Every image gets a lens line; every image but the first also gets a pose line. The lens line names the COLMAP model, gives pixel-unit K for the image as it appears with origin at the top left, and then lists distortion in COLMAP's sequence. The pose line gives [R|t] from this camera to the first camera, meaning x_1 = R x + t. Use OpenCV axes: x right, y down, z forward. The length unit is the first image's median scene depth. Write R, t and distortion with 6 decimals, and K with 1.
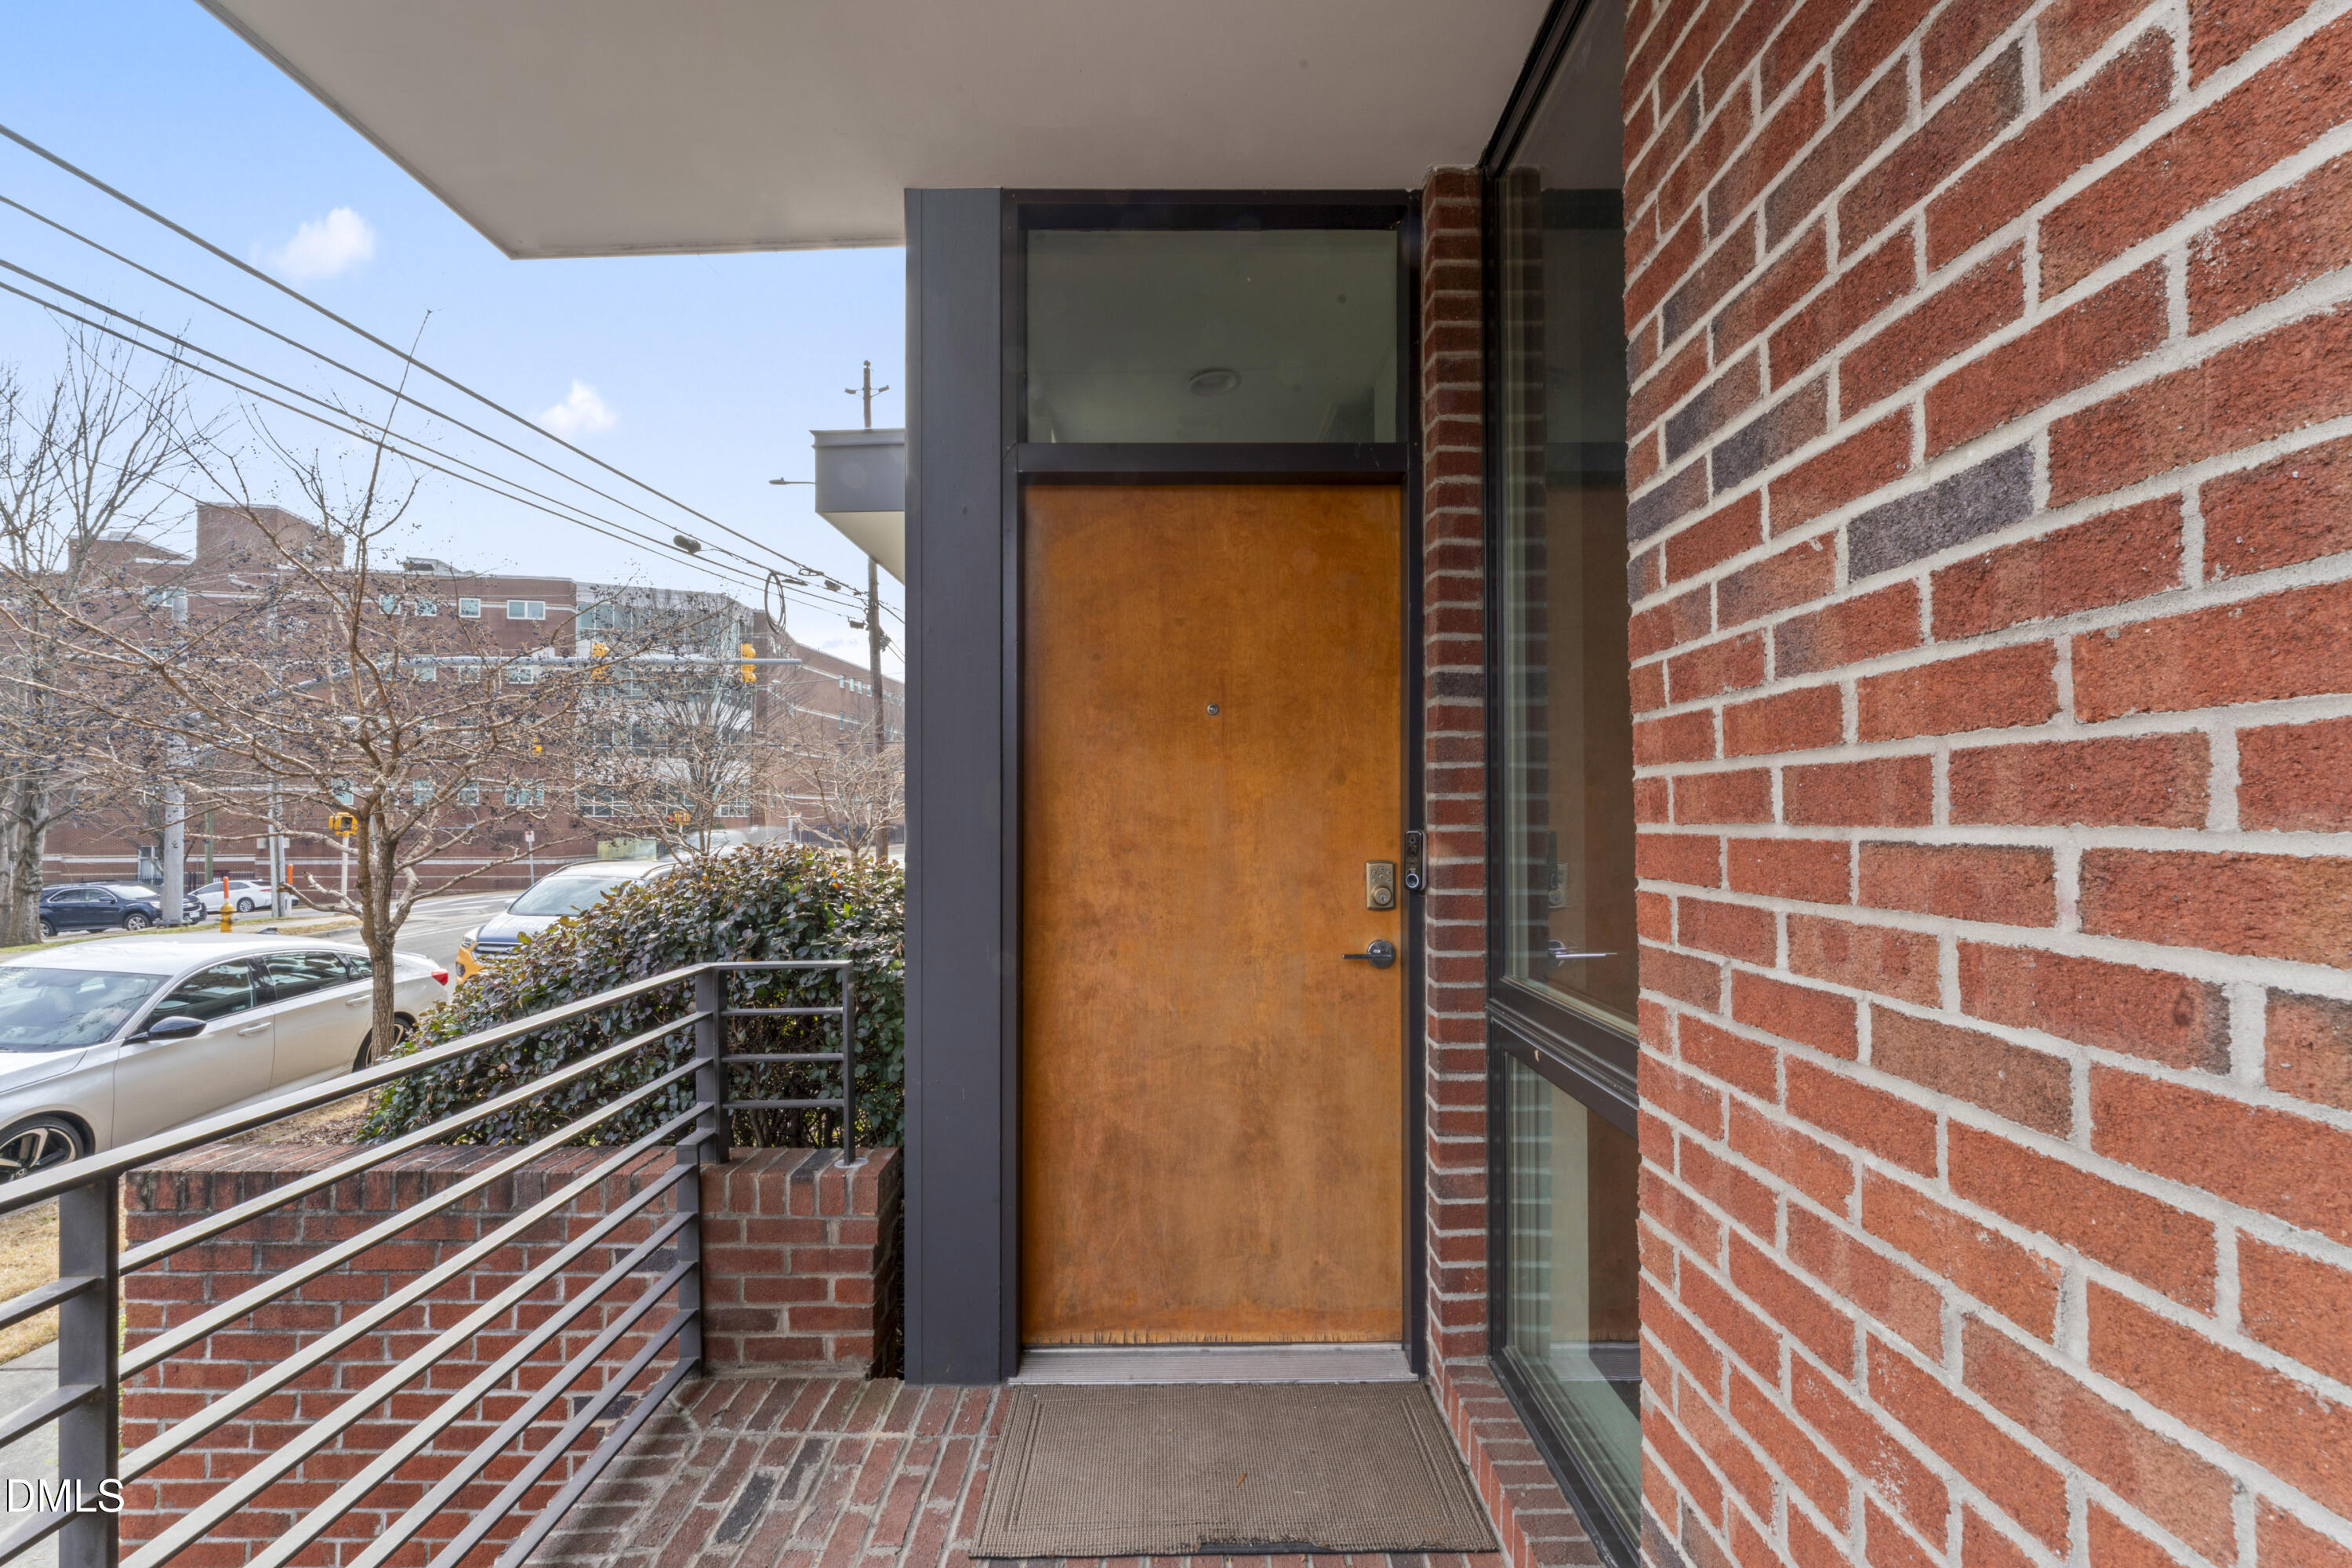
lens RADIAL K [[1012.9, 0, 1186.5], [0, 1012.9, 795.3], [0, 0, 1]] dist [-0.004418, 0.000572]
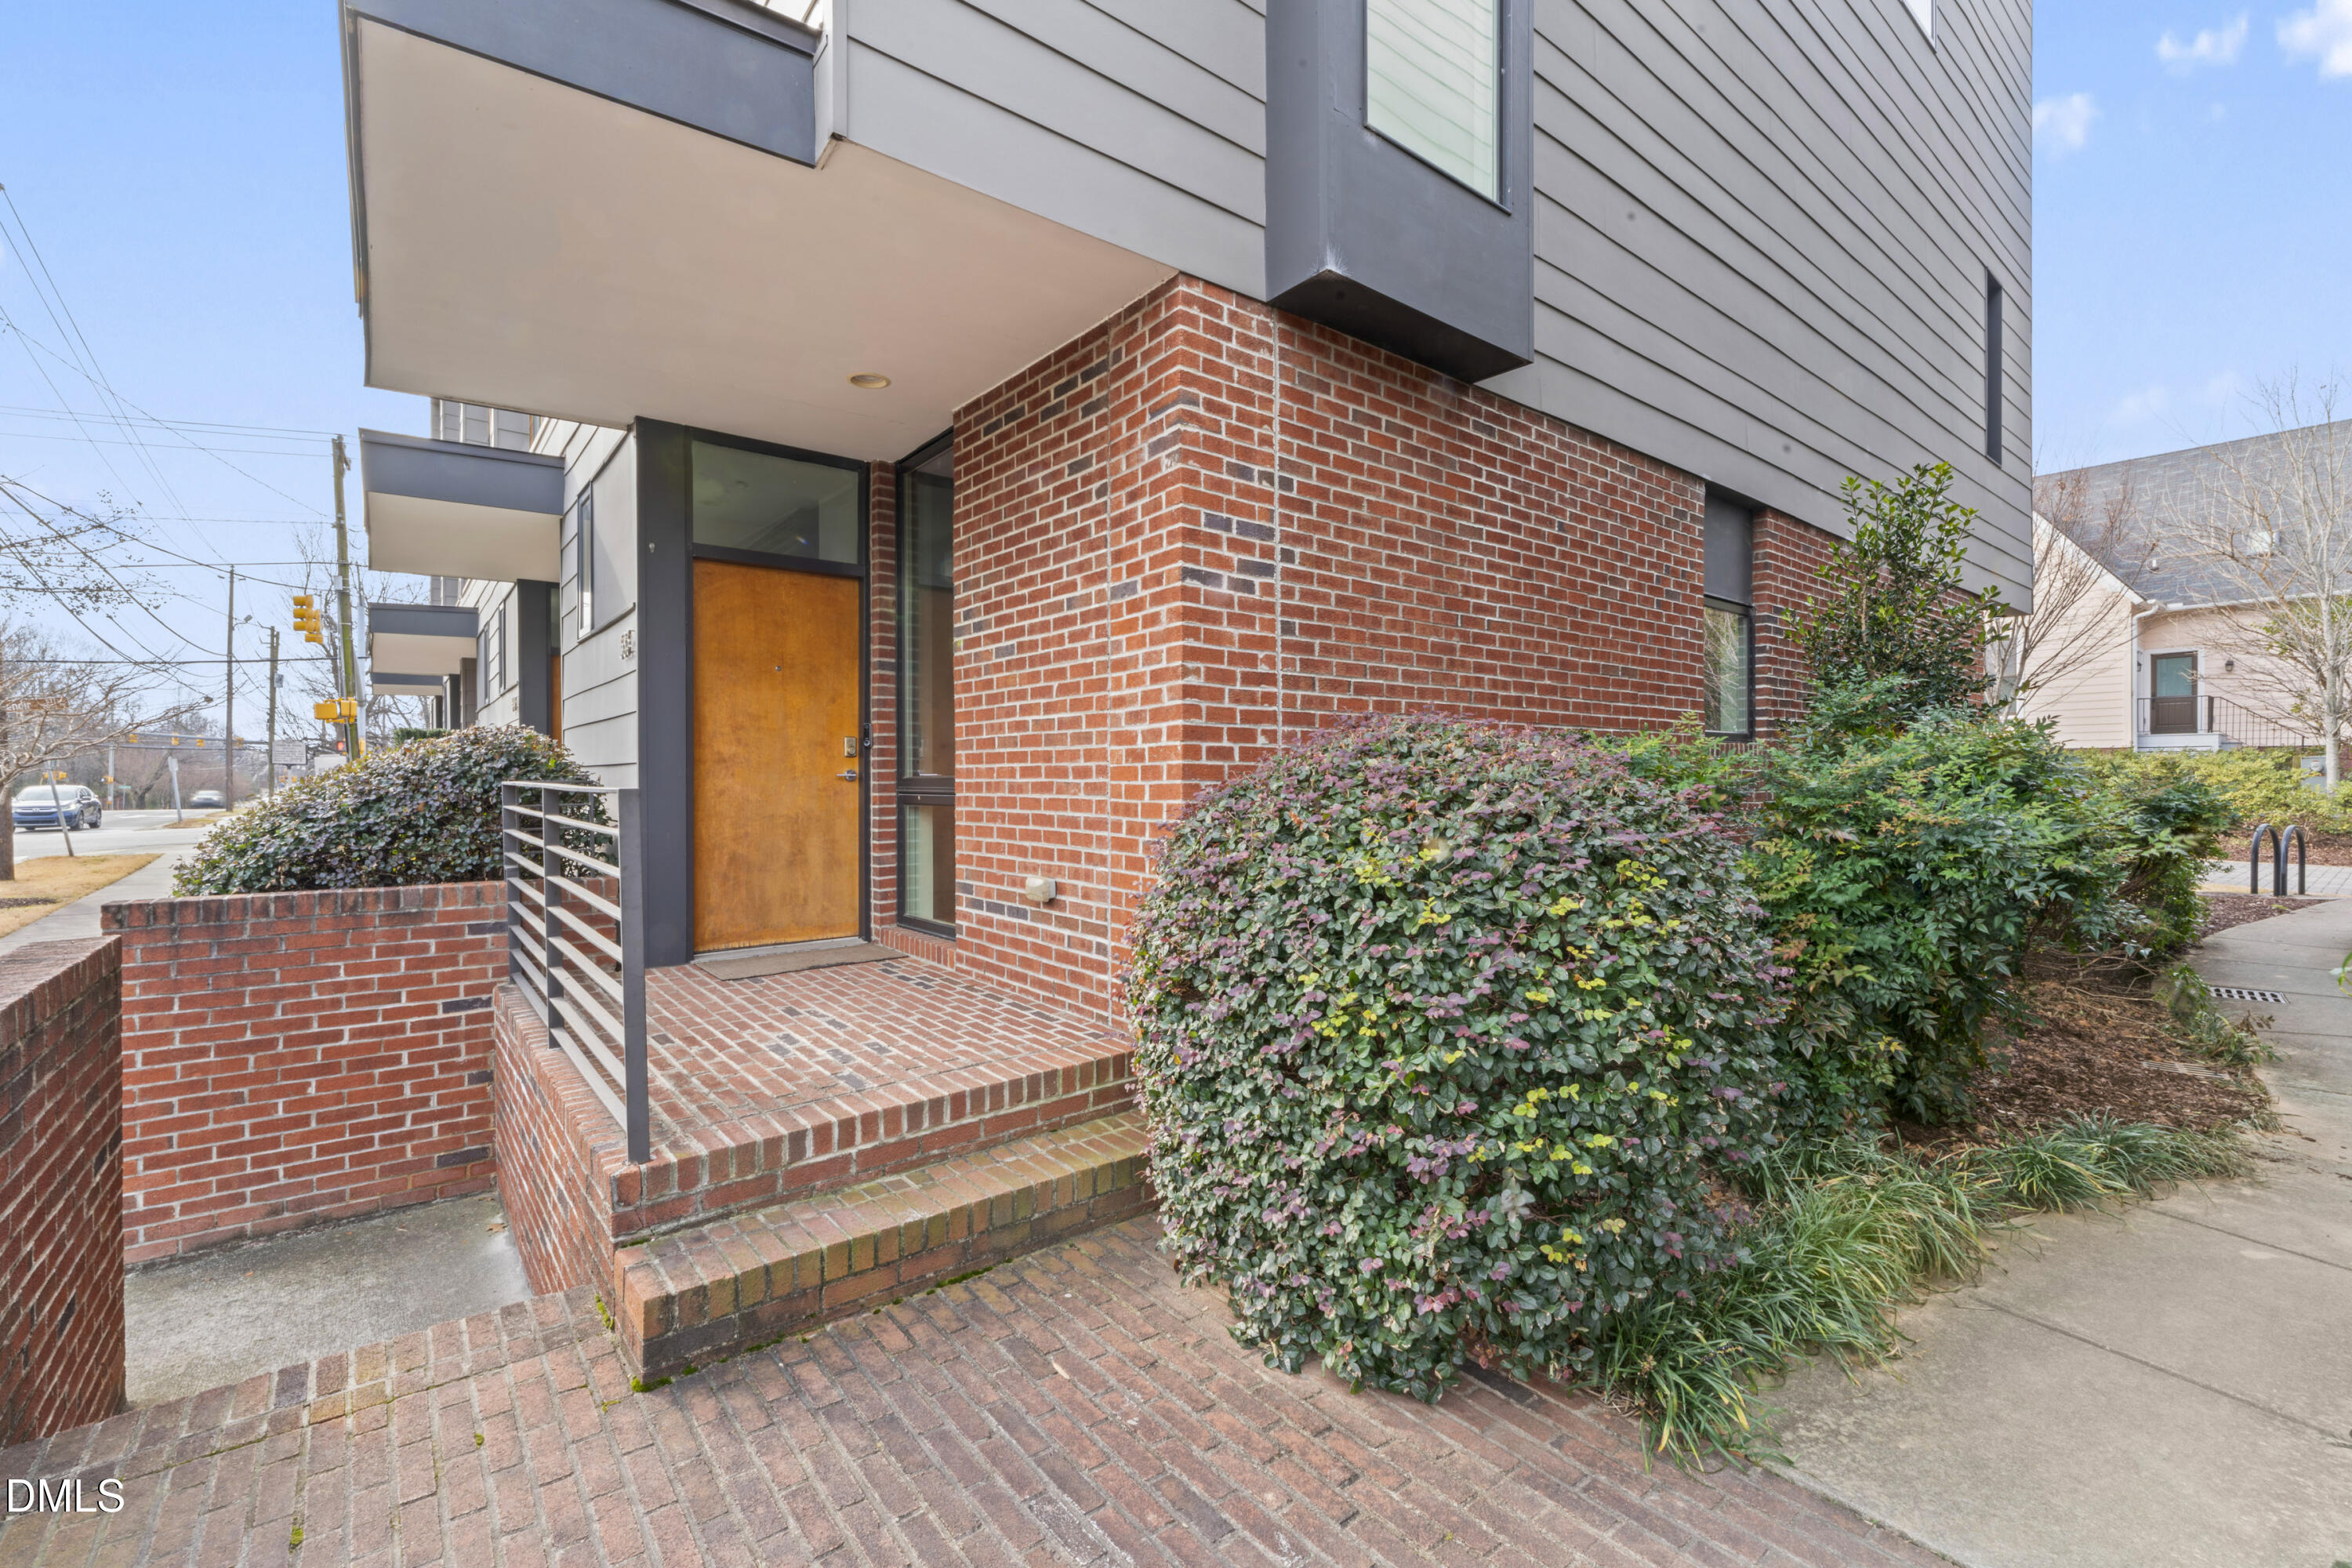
lens RADIAL K [[1012.9, 0, 1188.3], [0, 1012.9, 776.3], [0, 0, 1]] dist [-0.004418, 0.000572]
pose [[0.784711, -0.000662, 0.619862, -0.726042], [-0.010944, 0.999829, 0.014923, 0.123888], [-0.619766, -0.018494, 0.784569, -1.502098]]
